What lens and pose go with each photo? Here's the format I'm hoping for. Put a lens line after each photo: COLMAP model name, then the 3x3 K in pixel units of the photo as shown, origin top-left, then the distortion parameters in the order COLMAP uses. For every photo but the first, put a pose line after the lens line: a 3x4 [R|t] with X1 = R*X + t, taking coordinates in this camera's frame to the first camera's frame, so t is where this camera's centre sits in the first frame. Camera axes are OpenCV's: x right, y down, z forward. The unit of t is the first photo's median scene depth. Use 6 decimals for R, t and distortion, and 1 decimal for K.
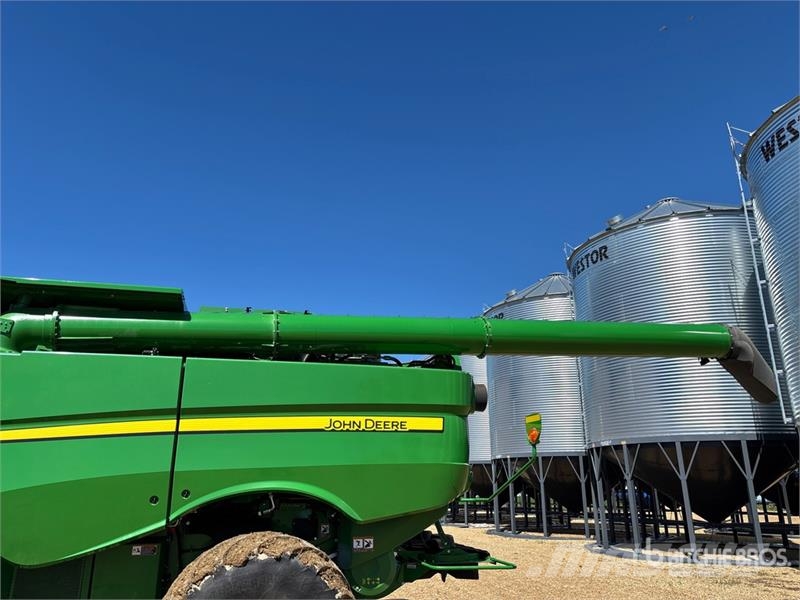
lens RADIAL K [[600.2, 0, 395.1], [0, 600.2, 294.9], [0, 0, 1]] dist [0.040596, -0.041565]
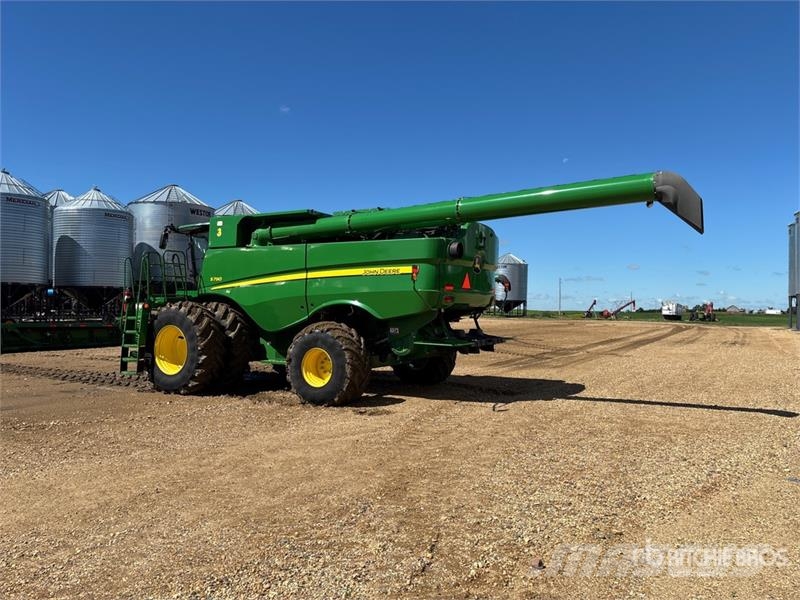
lens RADIAL K [[600.2, 0, 394.8], [0, 600.2, 299.4], [0, 0, 1]] dist [0.040596, -0.041565]
pose [[0.716722, -0.000934, -0.697359, 1.260254], [0.207545, 0.954970, 0.212030, -0.088133], [0.665759, -0.296700, 0.684642, -0.278045]]
